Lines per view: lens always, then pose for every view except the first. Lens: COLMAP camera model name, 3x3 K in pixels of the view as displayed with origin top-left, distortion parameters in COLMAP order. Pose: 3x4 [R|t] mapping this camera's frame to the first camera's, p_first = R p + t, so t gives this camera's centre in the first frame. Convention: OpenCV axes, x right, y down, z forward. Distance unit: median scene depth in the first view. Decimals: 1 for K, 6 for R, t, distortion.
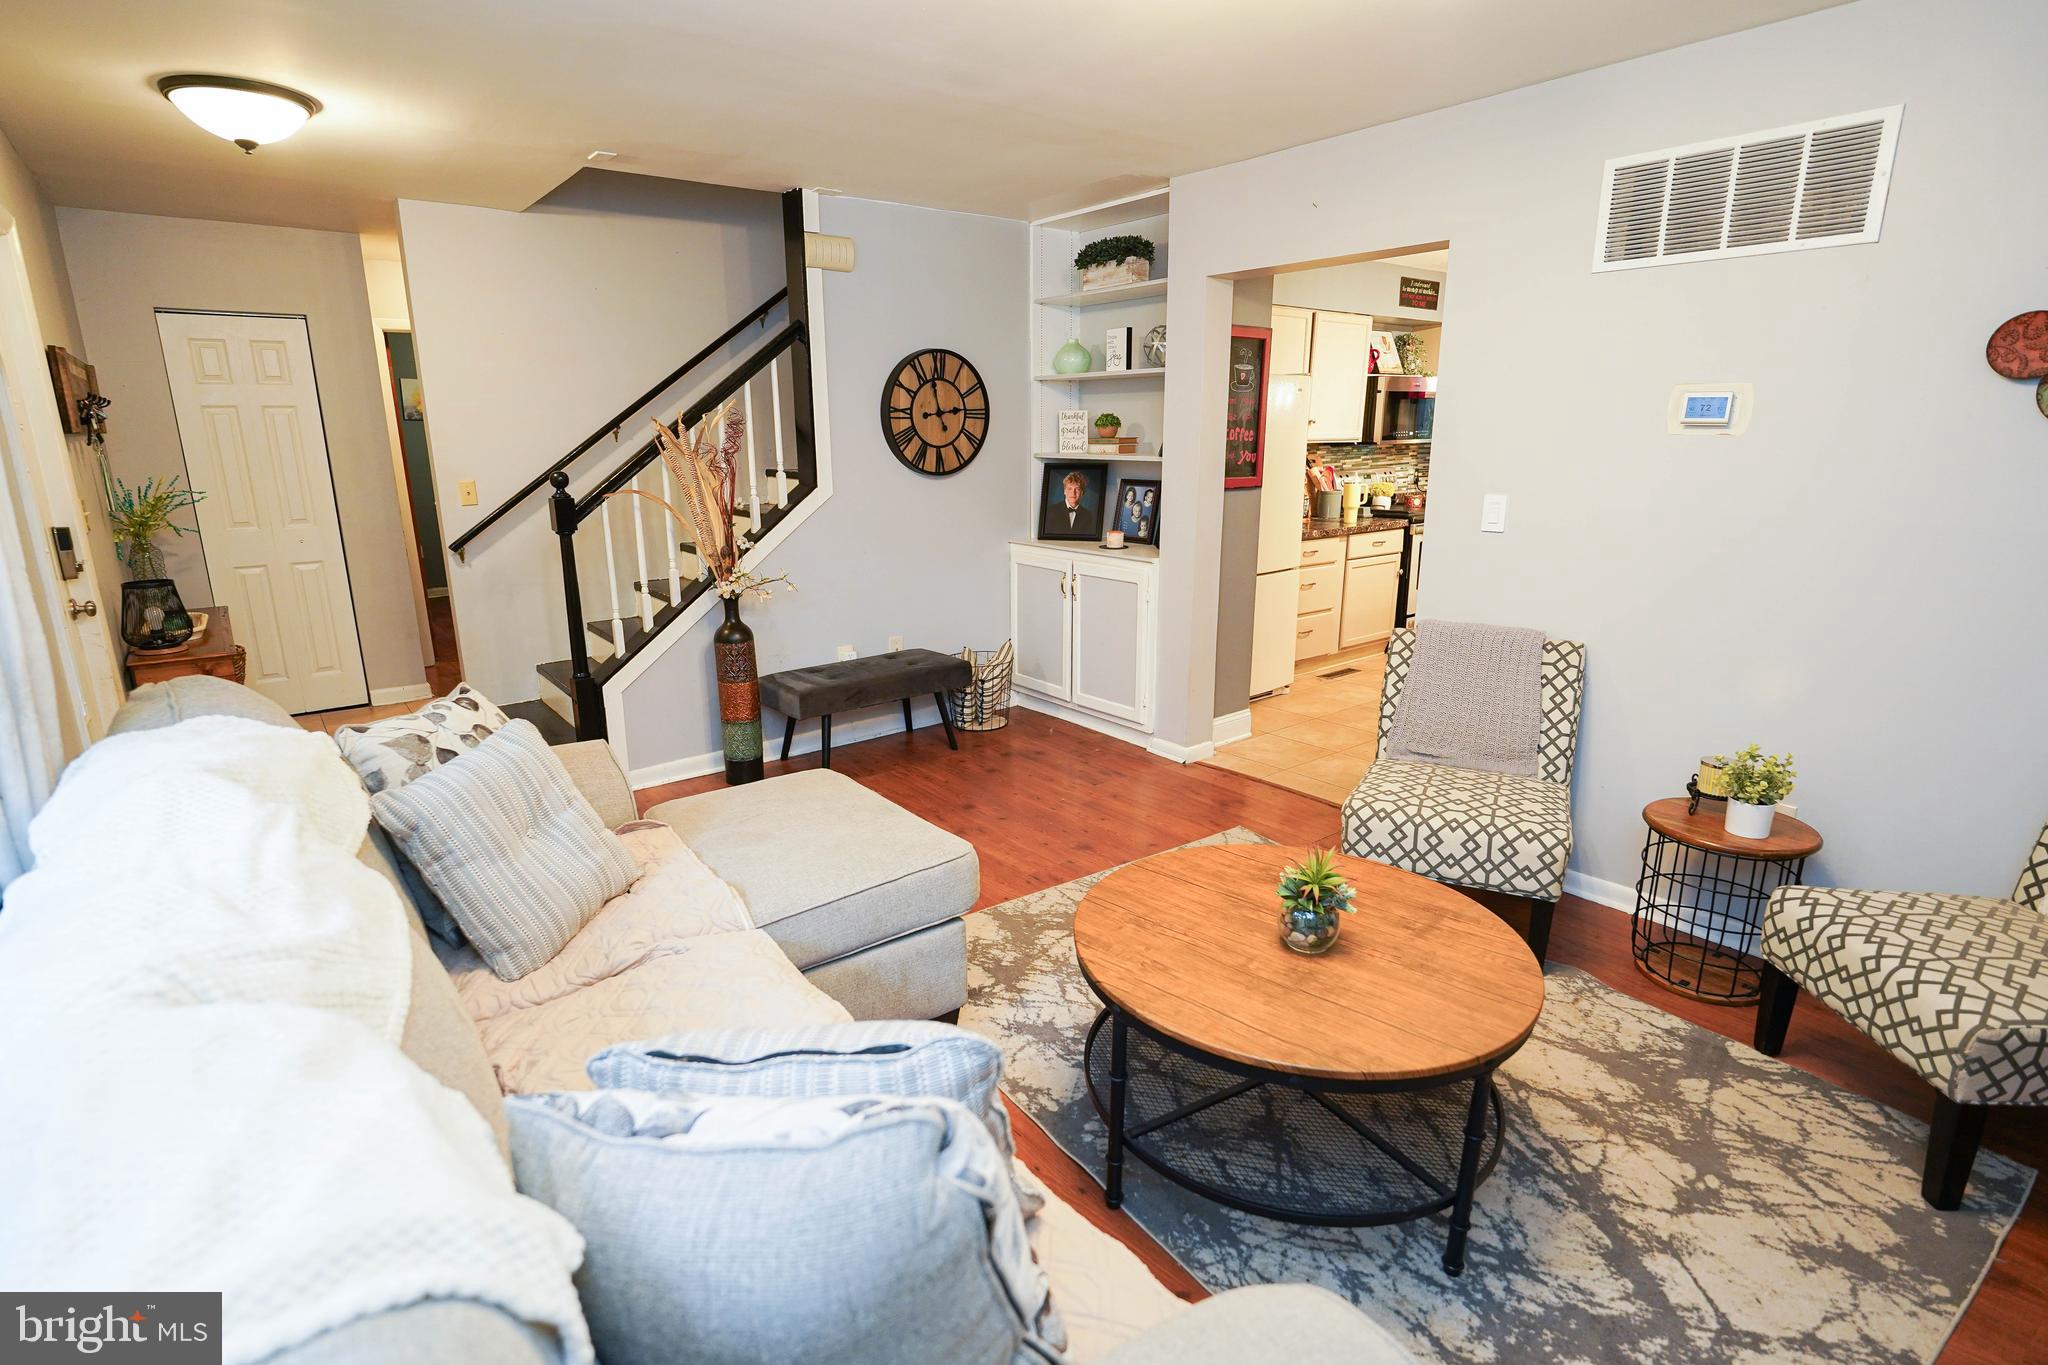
lens RADIAL K [[995.3, 0, 1024.0], [0, 995.3, 682.5], [0, 0, 1]] dist [0.000556, 0.000119]
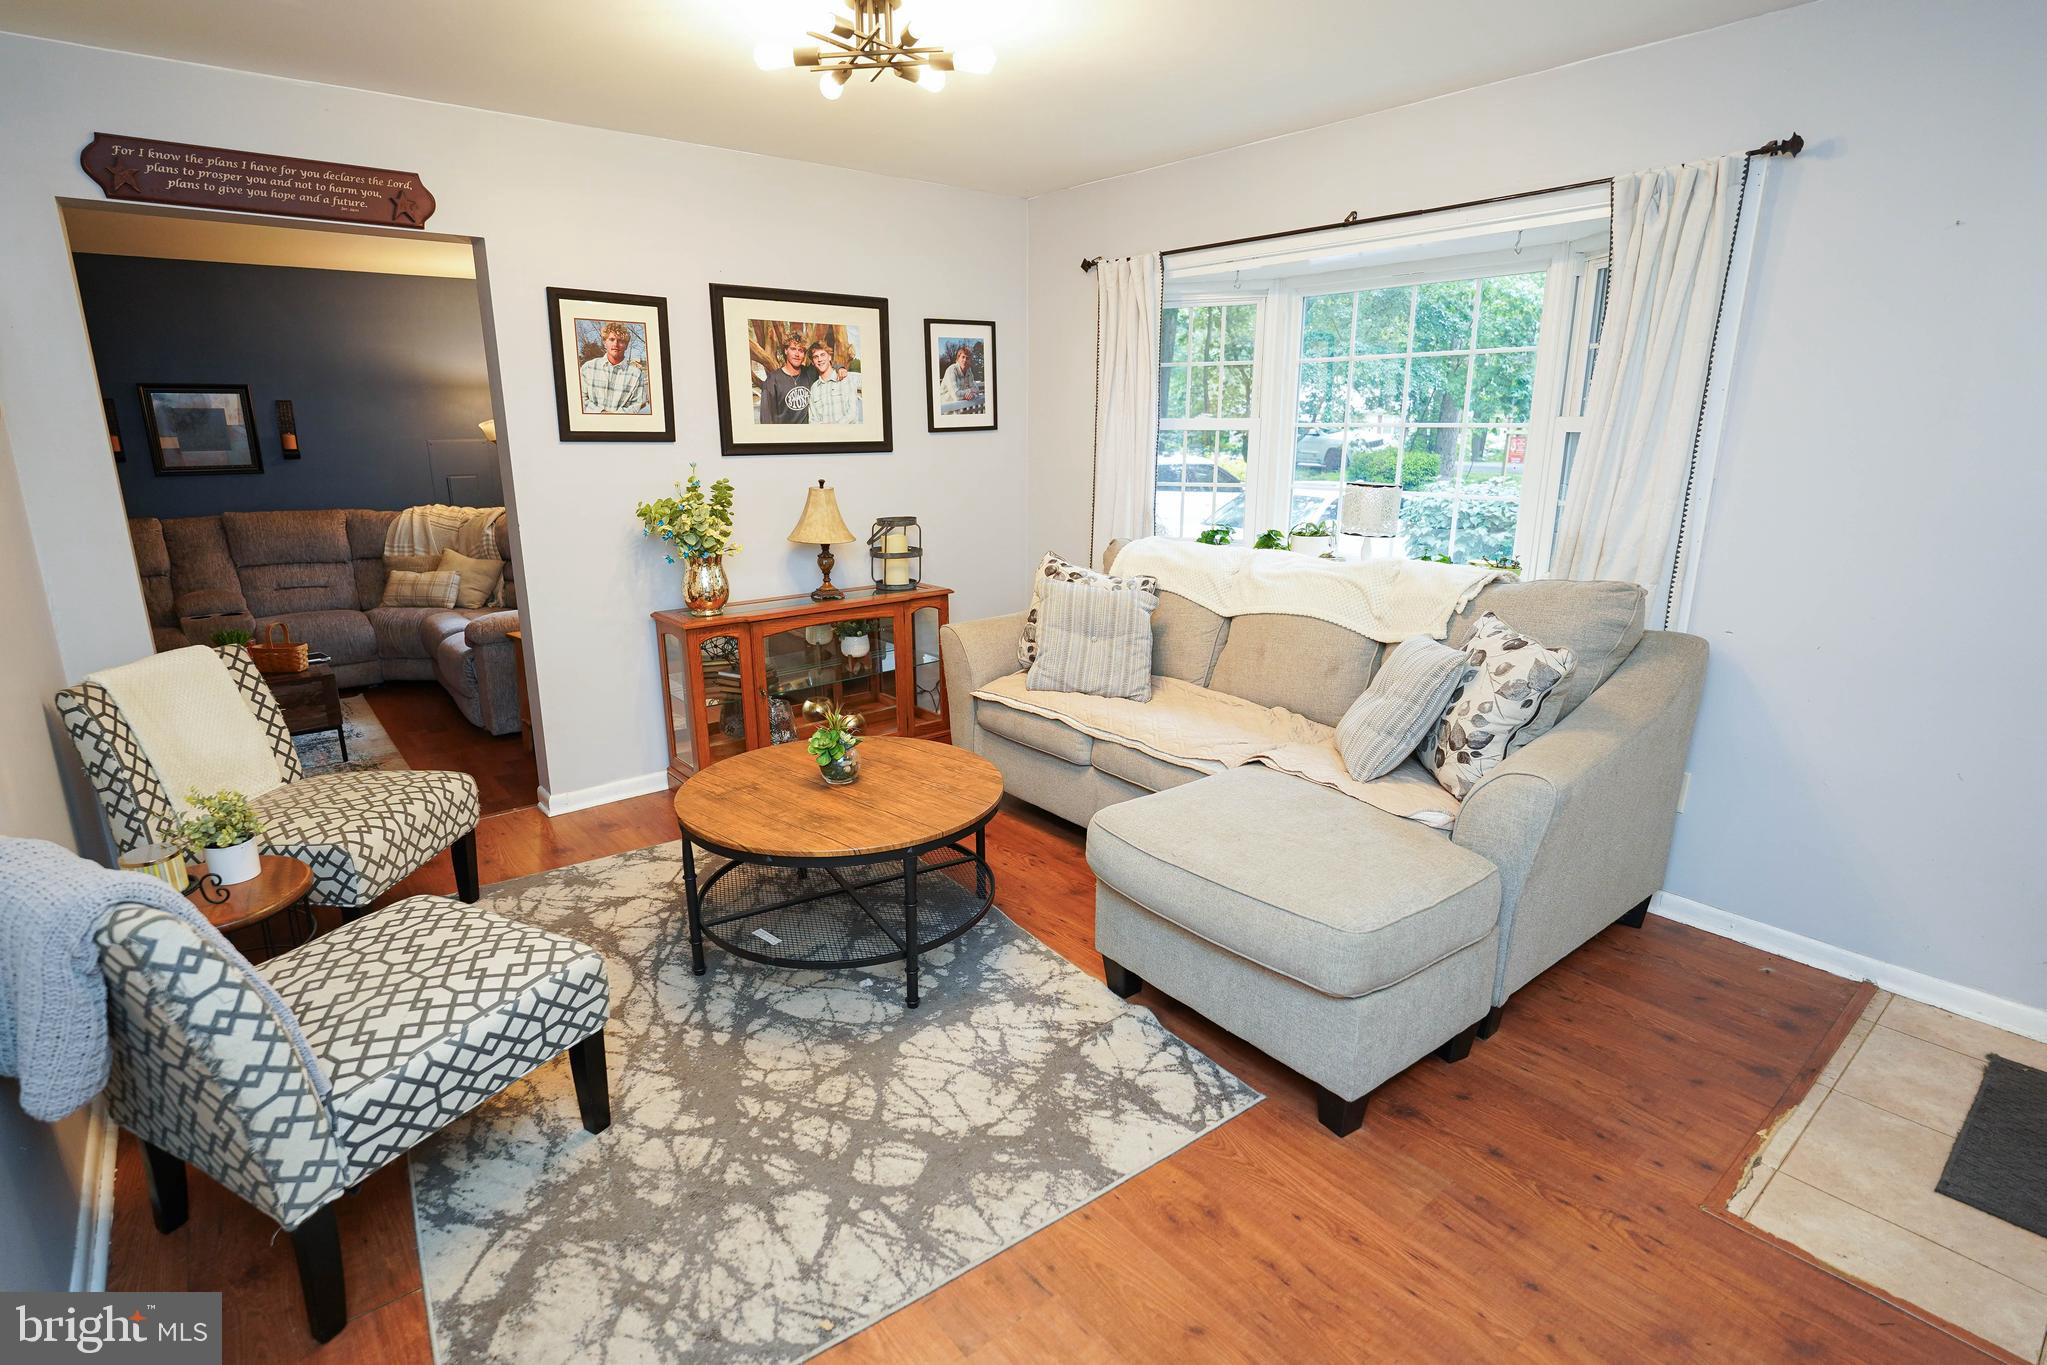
lens RADIAL K [[999.6, 0, 1023.5], [0, 999.6, 682.5], [0, 0, 1]] dist [-0.000447, -0.000050]
pose [[-0.999846, 0.009929, -0.014488, 0.030449], [0.001479, 0.869557, 0.493830, -0.420672], [0.017501, 0.493732, -0.869438, 1.620595]]
